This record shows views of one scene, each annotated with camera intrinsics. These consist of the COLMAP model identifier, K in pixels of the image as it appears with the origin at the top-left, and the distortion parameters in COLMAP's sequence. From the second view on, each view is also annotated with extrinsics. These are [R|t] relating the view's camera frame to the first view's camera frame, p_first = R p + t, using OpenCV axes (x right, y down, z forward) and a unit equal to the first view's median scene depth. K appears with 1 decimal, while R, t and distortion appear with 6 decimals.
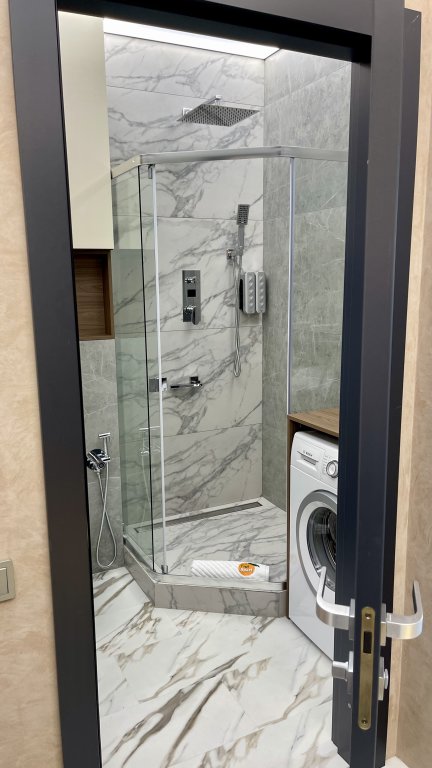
lens RADIAL K [[589.1, 0, 215.6], [0, 589.1, 384.5], [0, 0, 1]] dist [-0.000453, -0.000143]
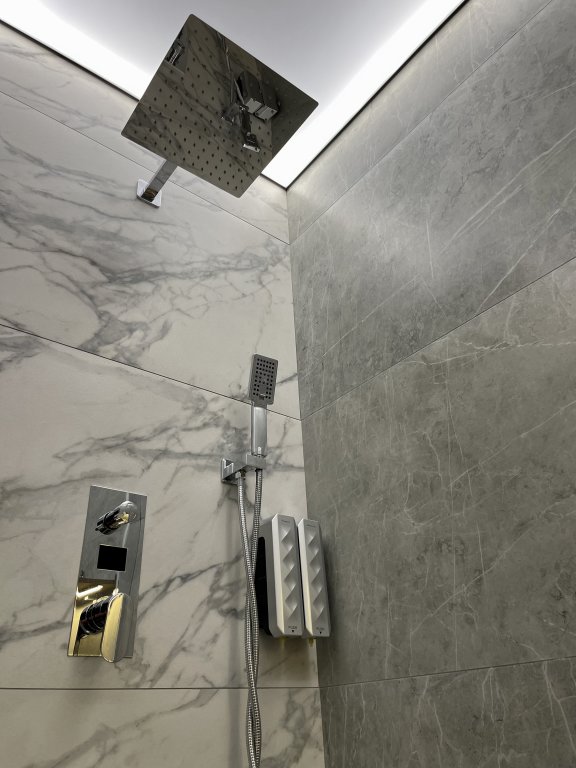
lens RADIAL K [[584.7, 0, 289.0], [0, 584.7, 385.5], [0, 0, 1]] dist [0.032876, -0.012852]
pose [[0.979806, 0.066659, 0.188512, -0.013420], [0.073244, 0.757608, -0.648588, -0.013853], [-0.186053, 0.649298, 0.737426, 0.677225]]
